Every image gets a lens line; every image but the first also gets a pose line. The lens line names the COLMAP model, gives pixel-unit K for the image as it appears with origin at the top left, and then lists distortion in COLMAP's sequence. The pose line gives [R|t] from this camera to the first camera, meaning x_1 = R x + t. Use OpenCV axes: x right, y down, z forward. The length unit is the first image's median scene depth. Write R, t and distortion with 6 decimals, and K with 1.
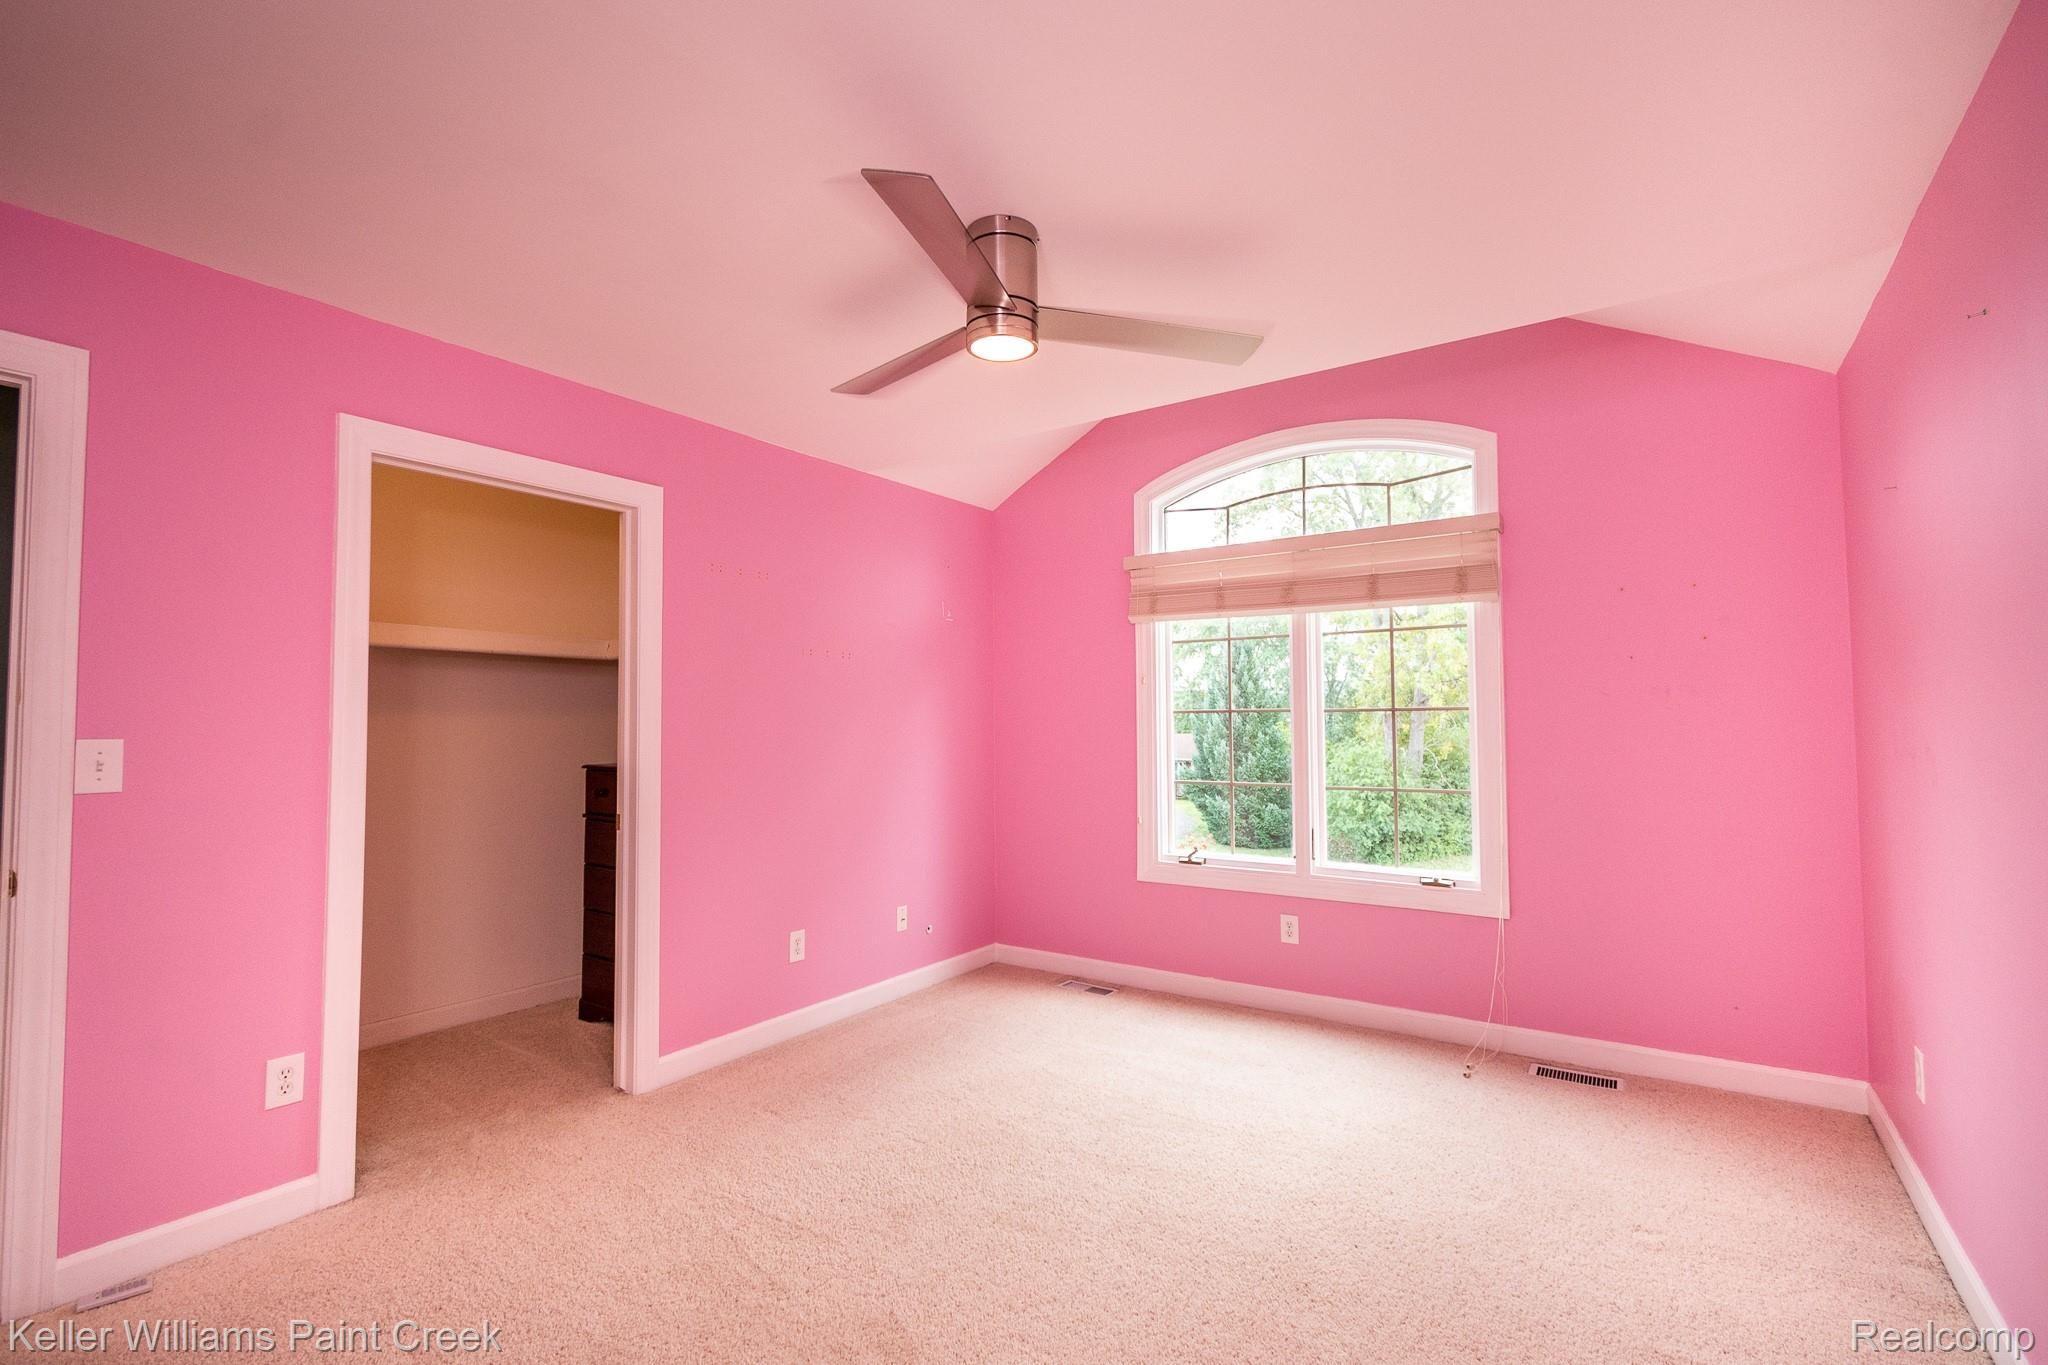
lens RADIAL K [[917.3, 0, 1026.5], [0, 917.3, 685.8], [0, 0, 1]] dist [0.008786, 0.000420]
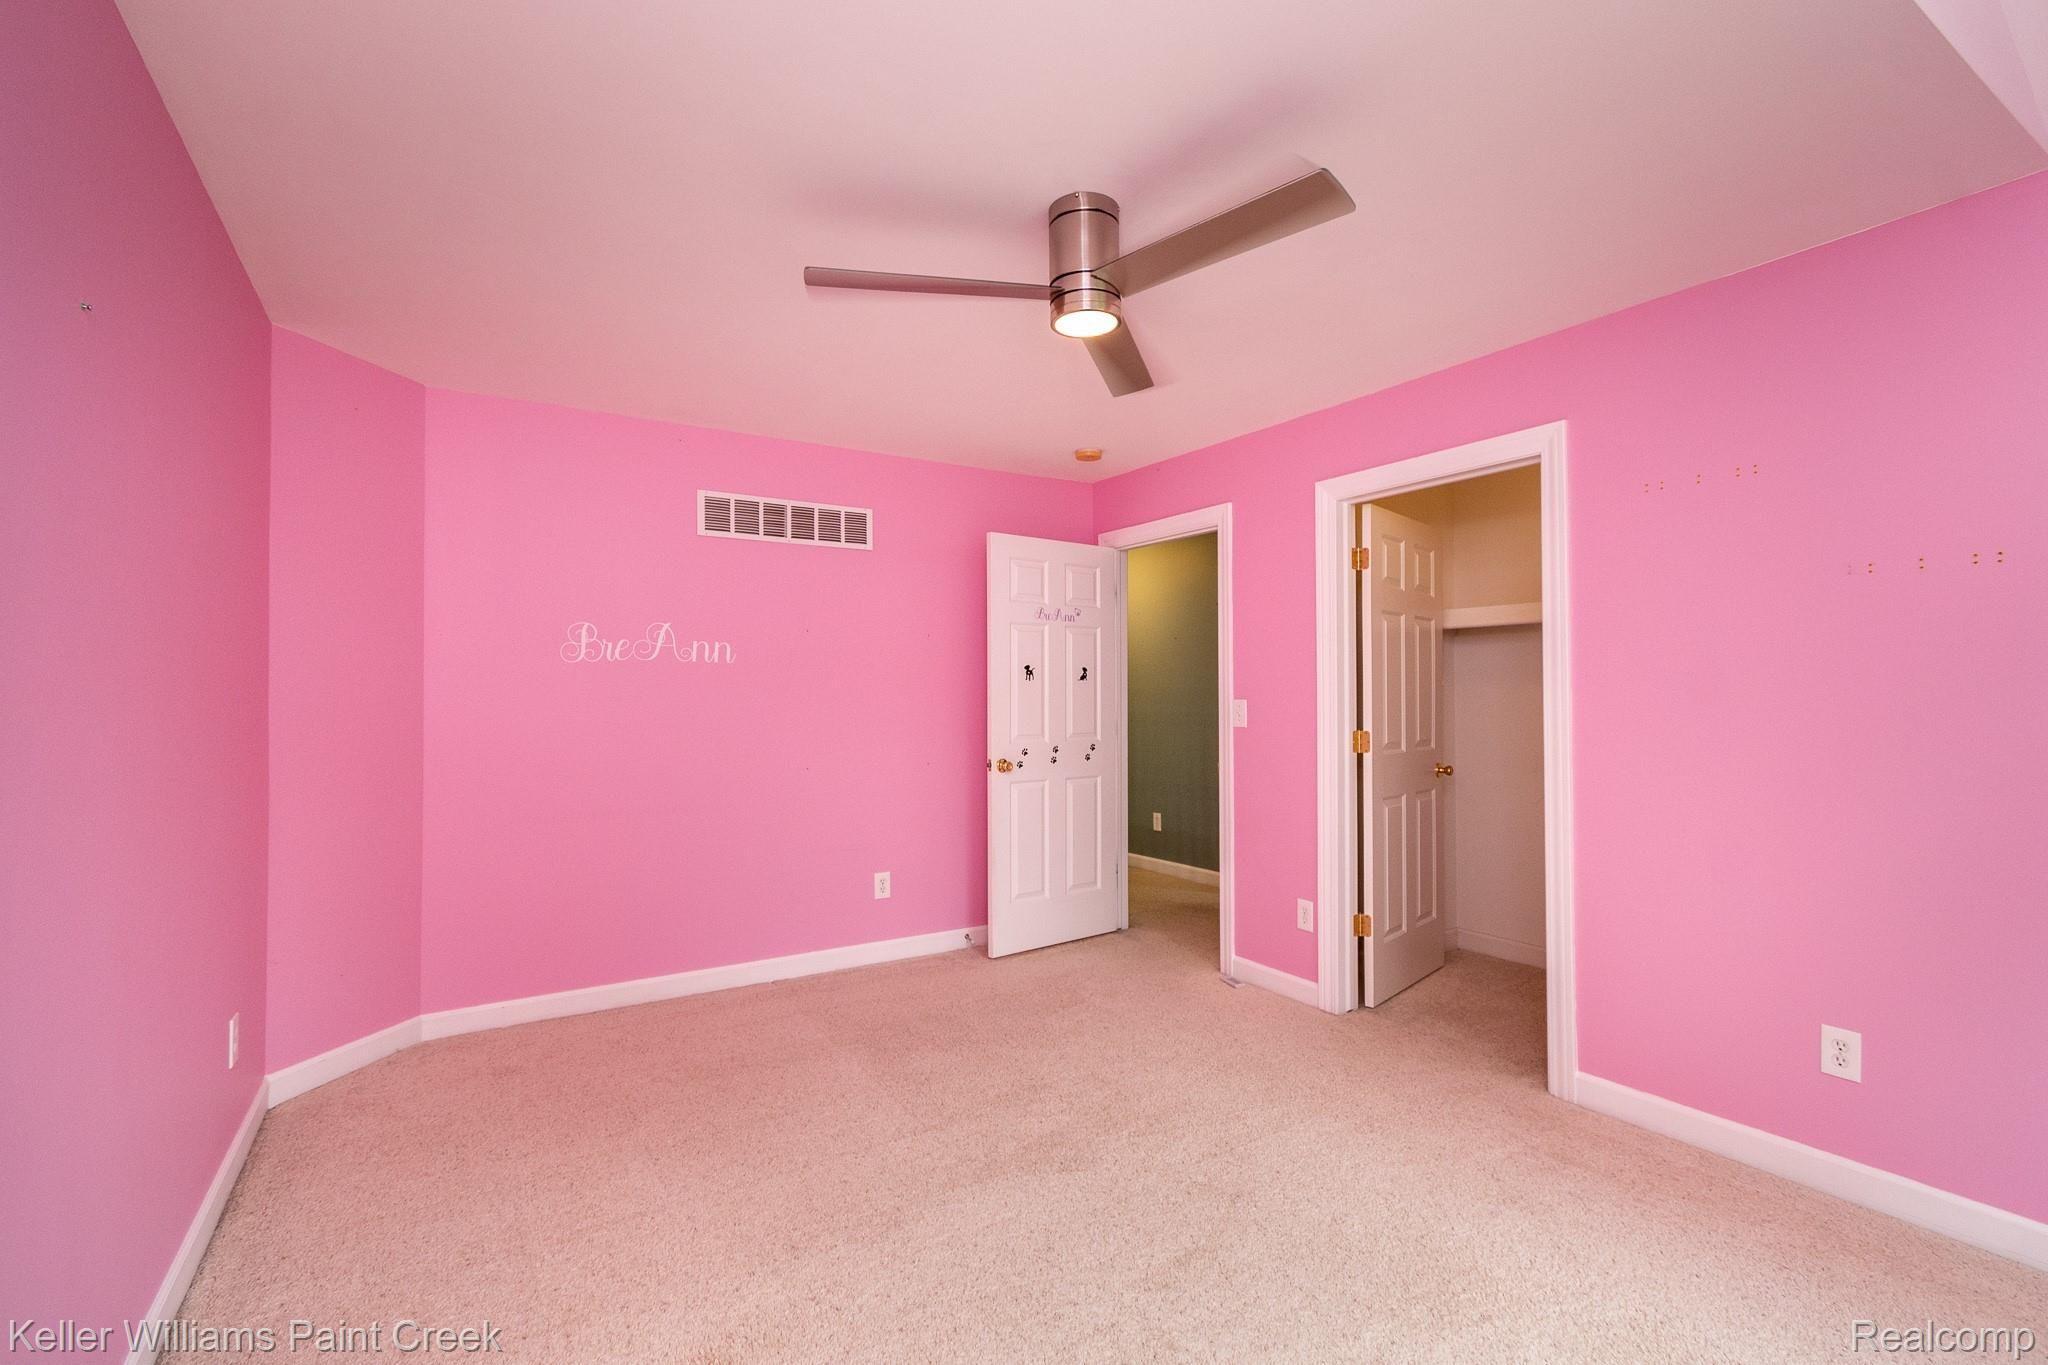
lens RADIAL K [[917.3, 0, 1026.5], [0, 917.3, 685.8], [0, 0, 1]] dist [0.008786, 0.000420]
pose [[-0.390924, -0.005700, -0.920405, 0.837828], [0.040541, 0.998904, -0.023405, 0.049699], [0.919530, -0.046464, -0.390264, 1.186091]]
